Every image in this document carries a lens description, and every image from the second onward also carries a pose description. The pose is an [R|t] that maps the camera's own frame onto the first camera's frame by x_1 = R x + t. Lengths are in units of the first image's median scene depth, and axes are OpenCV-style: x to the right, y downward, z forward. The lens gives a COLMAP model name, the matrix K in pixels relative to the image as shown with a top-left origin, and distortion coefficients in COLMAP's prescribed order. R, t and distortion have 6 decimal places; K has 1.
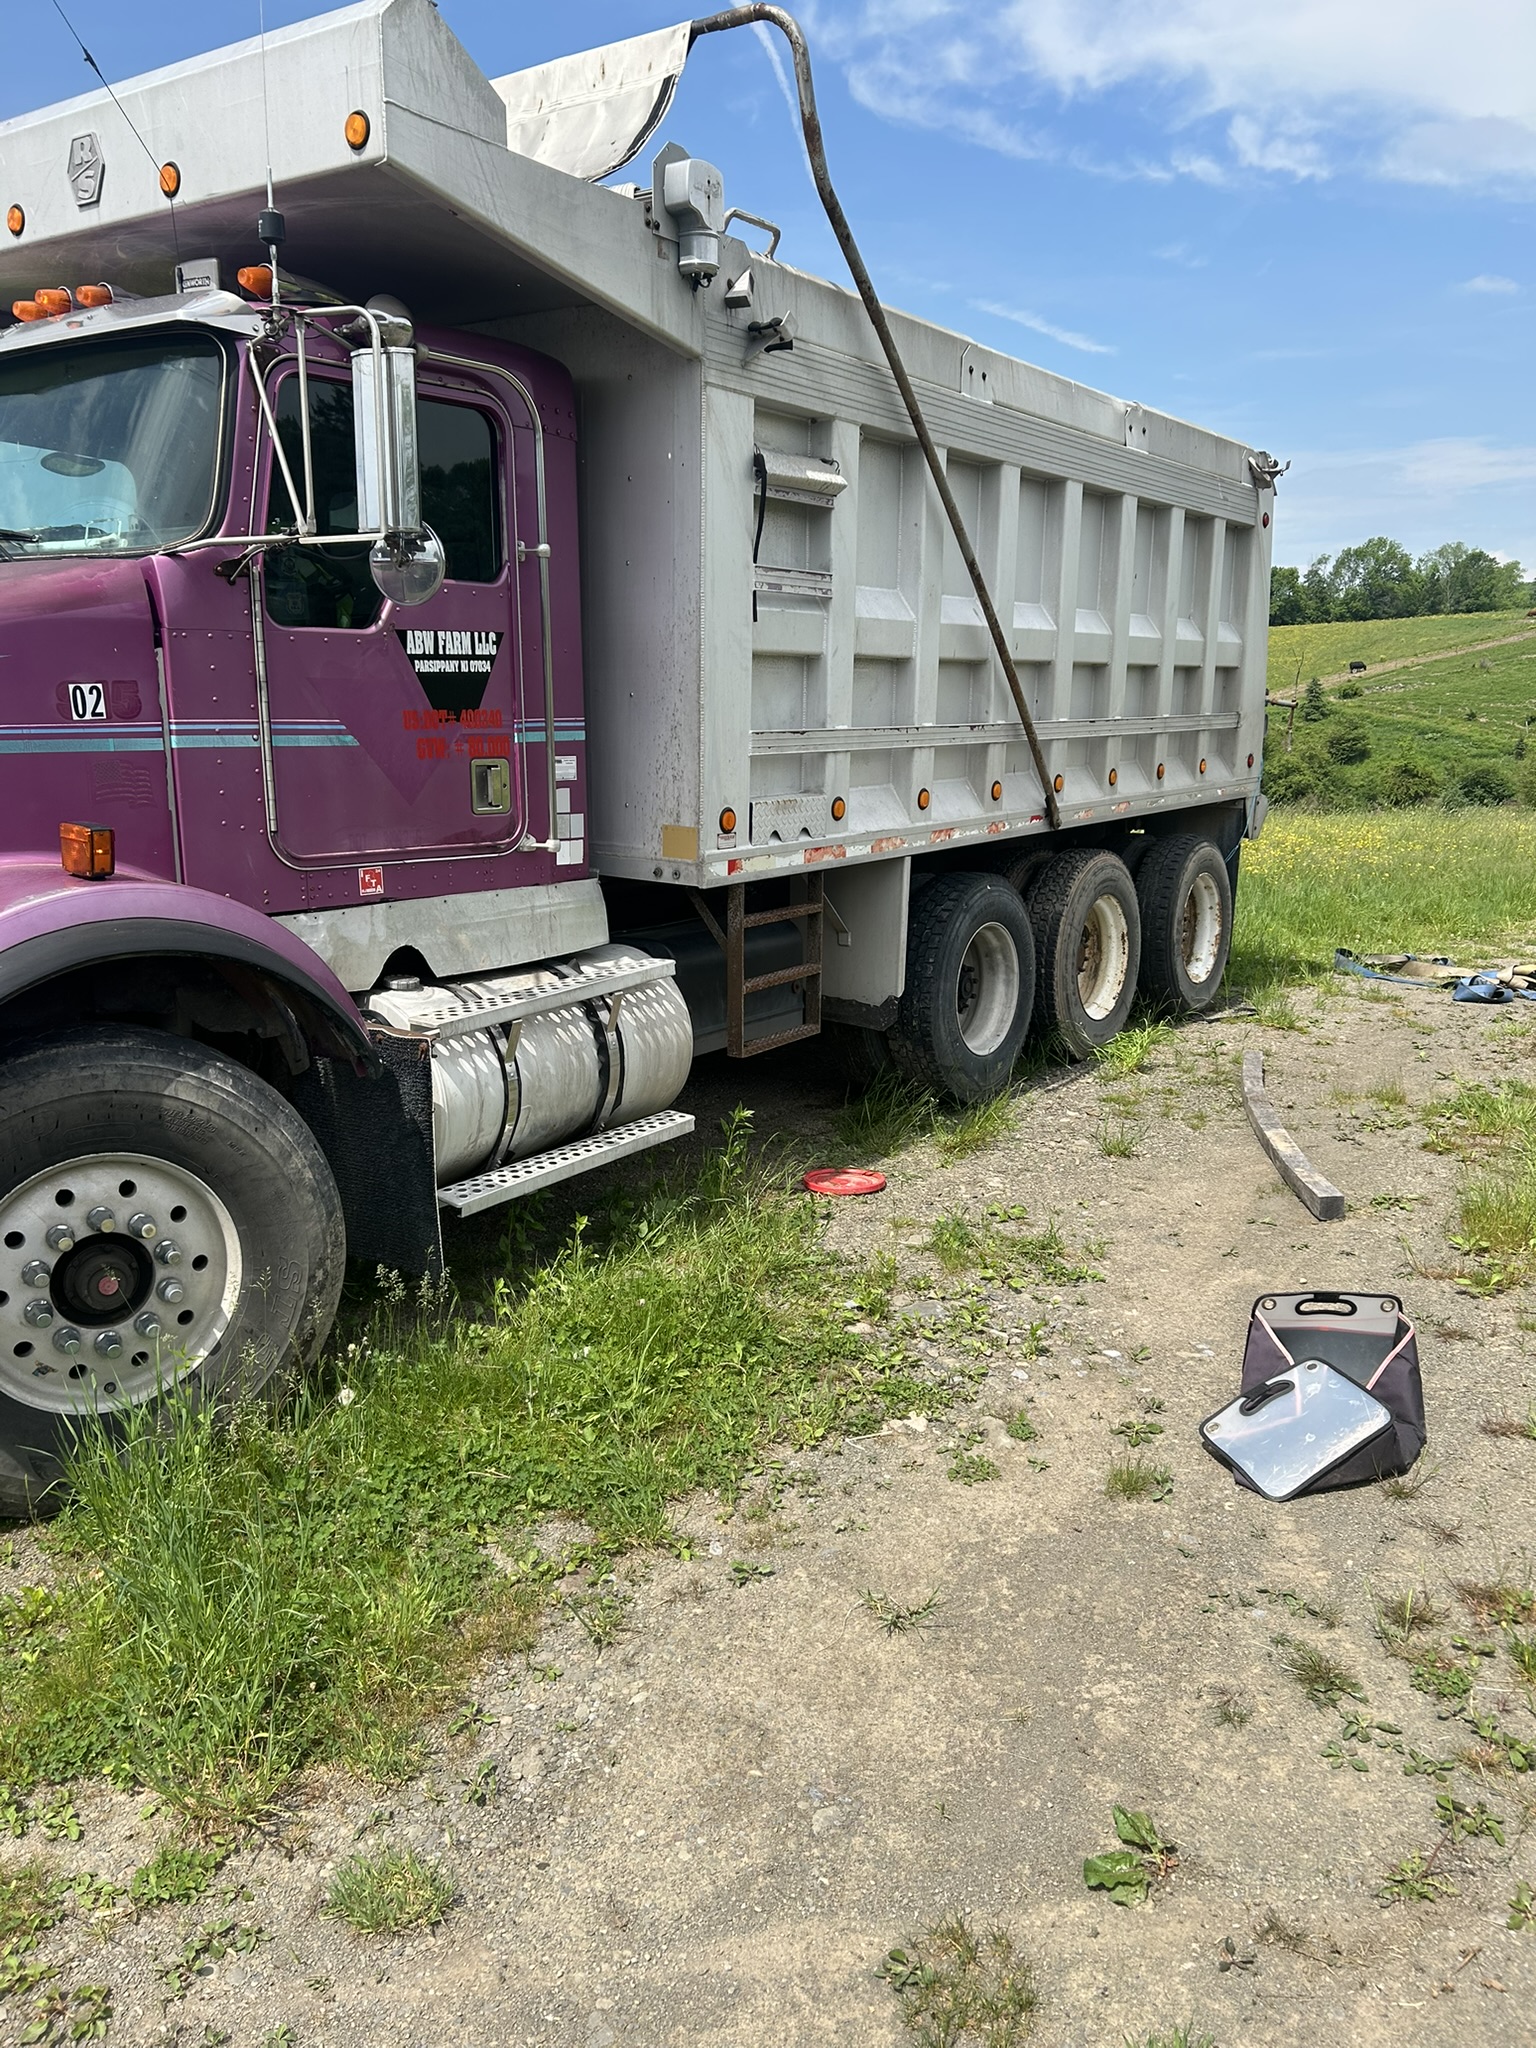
lens RADIAL K [[1544.3, 0, 784.8], [0, 1544.3, 1013.6], [0, 0, 1]] dist [0.055164, -0.057901]
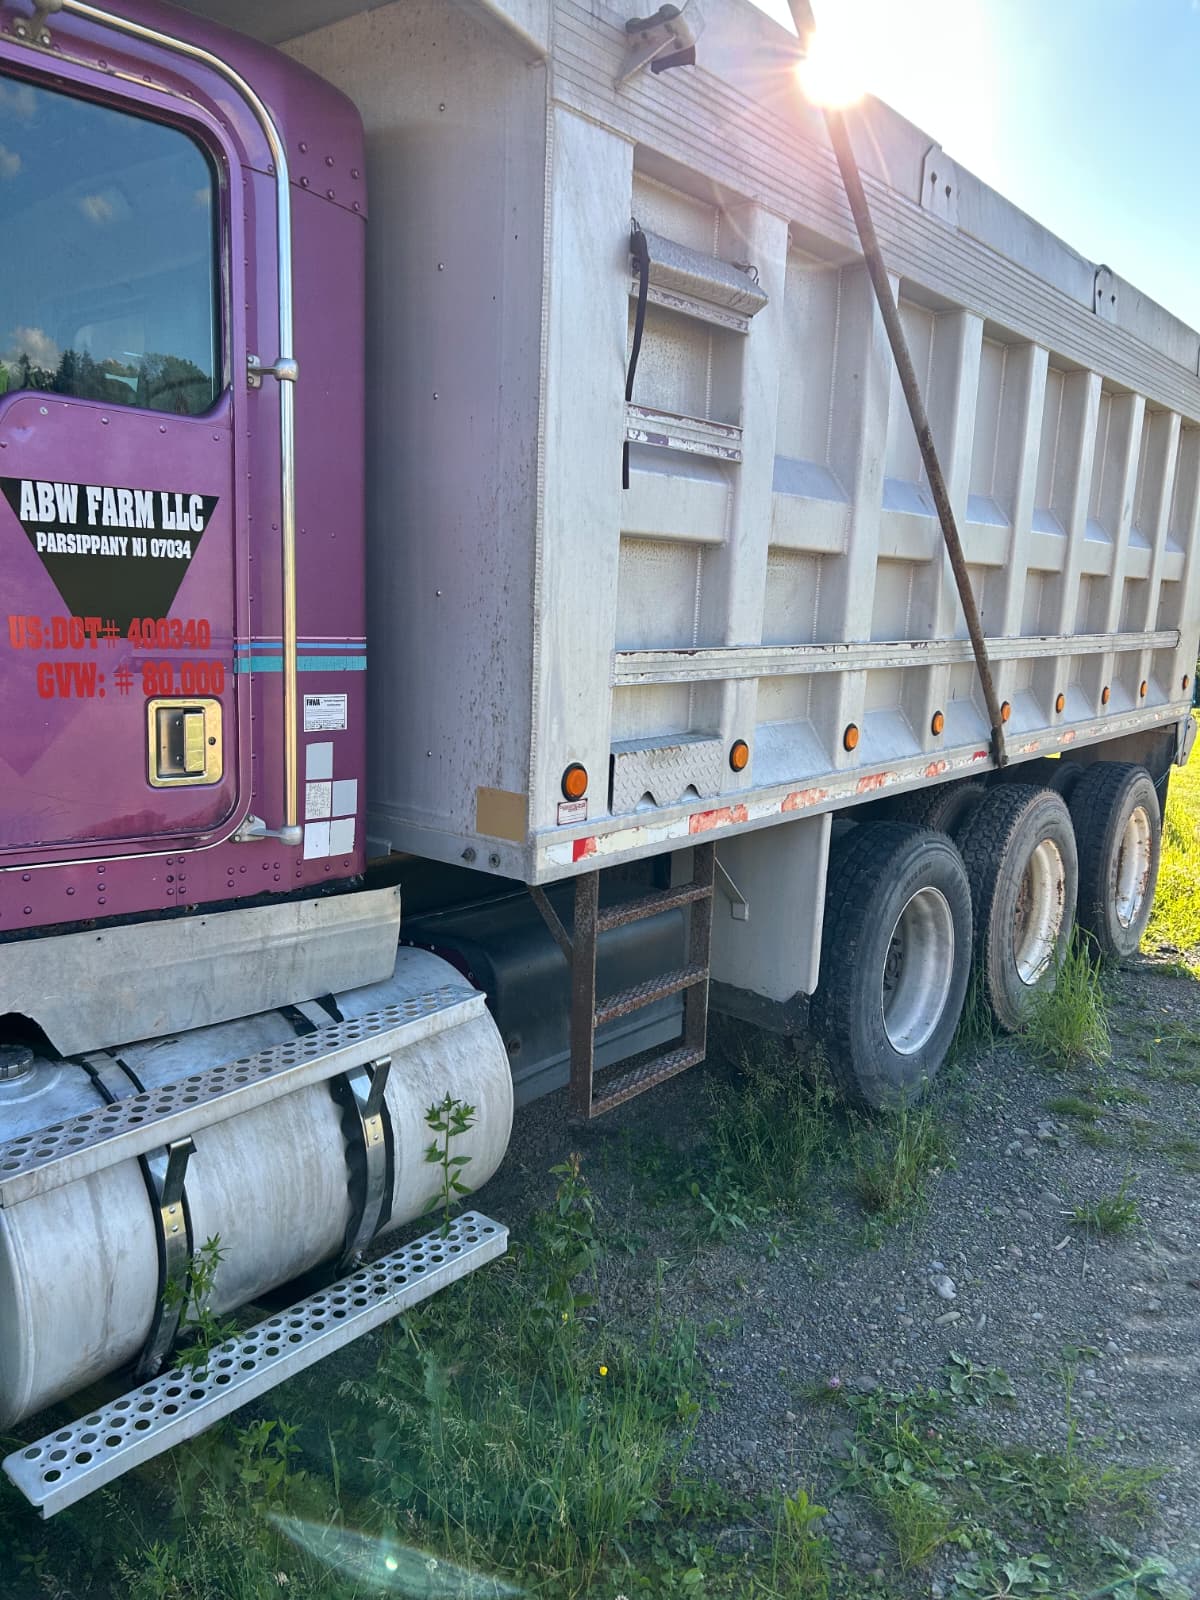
lens RADIAL K [[1198.3, 0, 614.2], [0, 1198.3, 810.8], [0, 0, 1]] dist [0.049891, -0.051997]
pose [[0.997771, 0.032365, -0.058362, 0.010108], [-0.034075, 0.999011, -0.028547, -0.093356], [0.057380, 0.030472, 0.997887, 0.457879]]
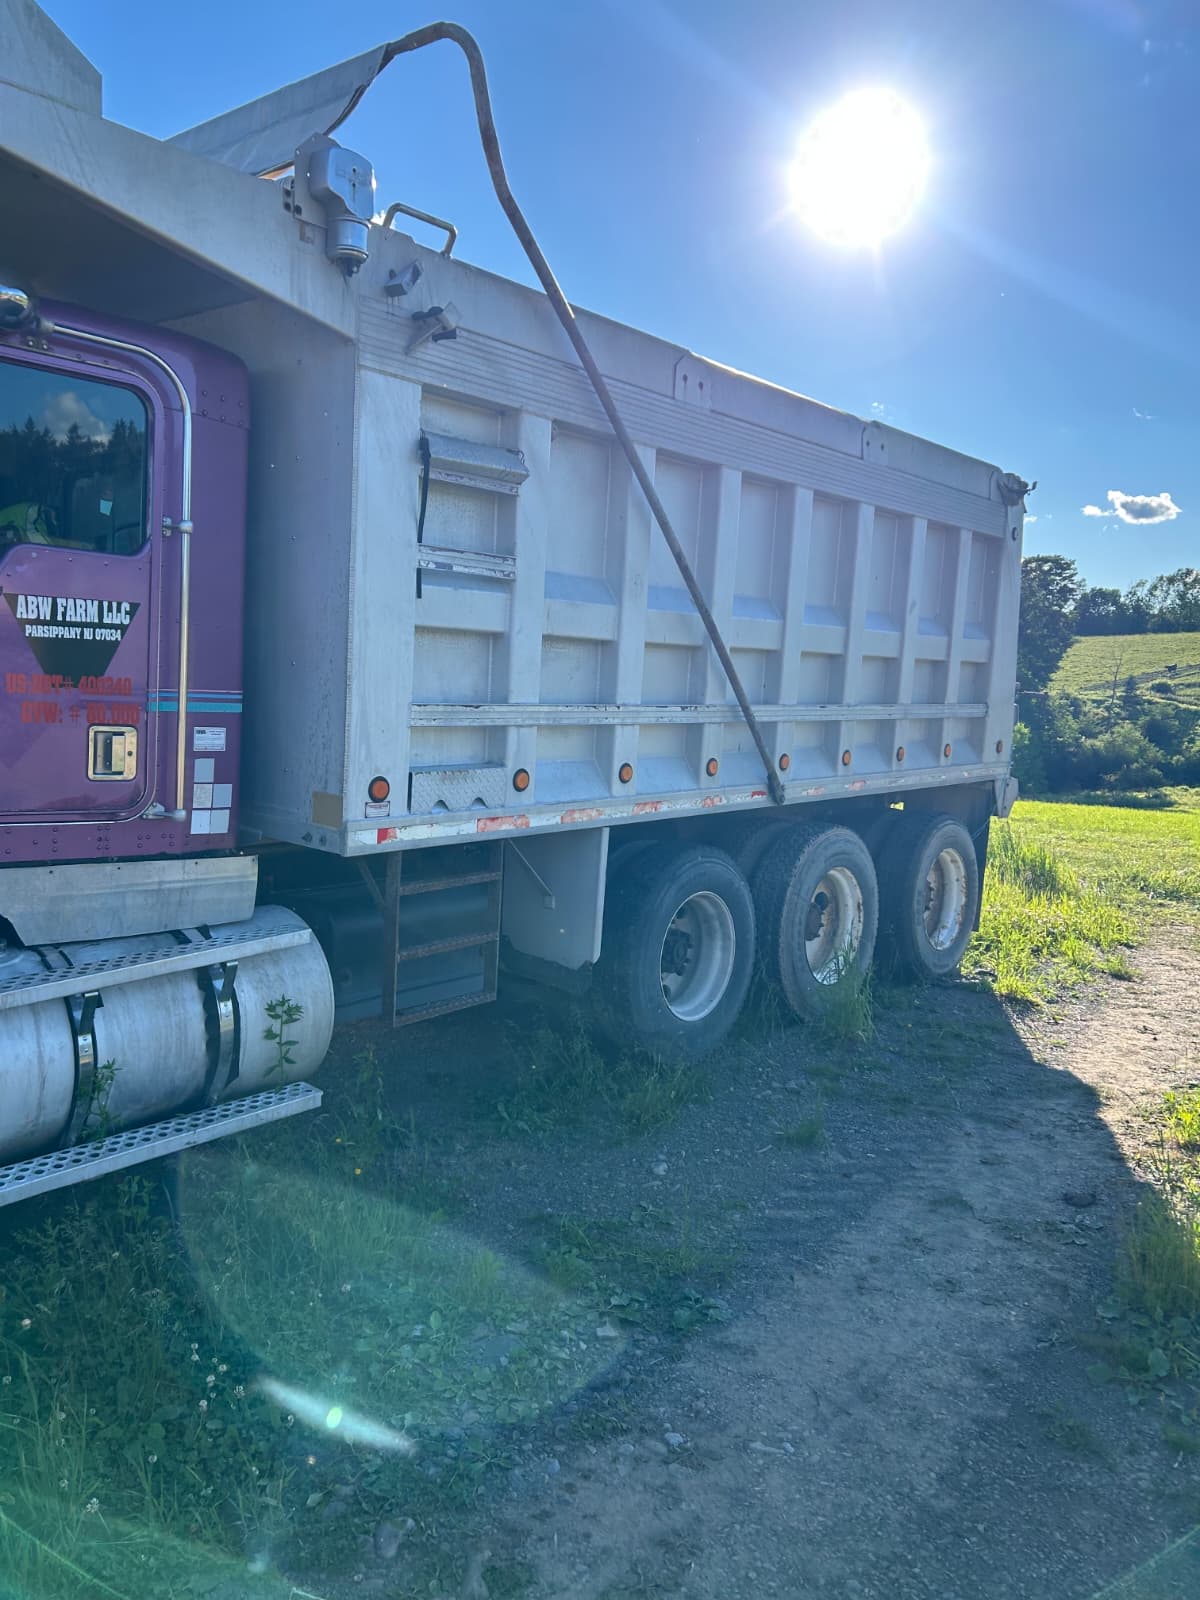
lens RADIAL K [[1198.3, 0, 596.6], [0, 1198.3, 788.7], [0, 0, 1]] dist [0.049891, -0.051997]
pose [[0.994483, 0.047588, -0.093483, 0.165986], [-0.057059, 0.993209, -0.101393, -0.052362], [0.088023, 0.106168, 0.990445, 0.229860]]
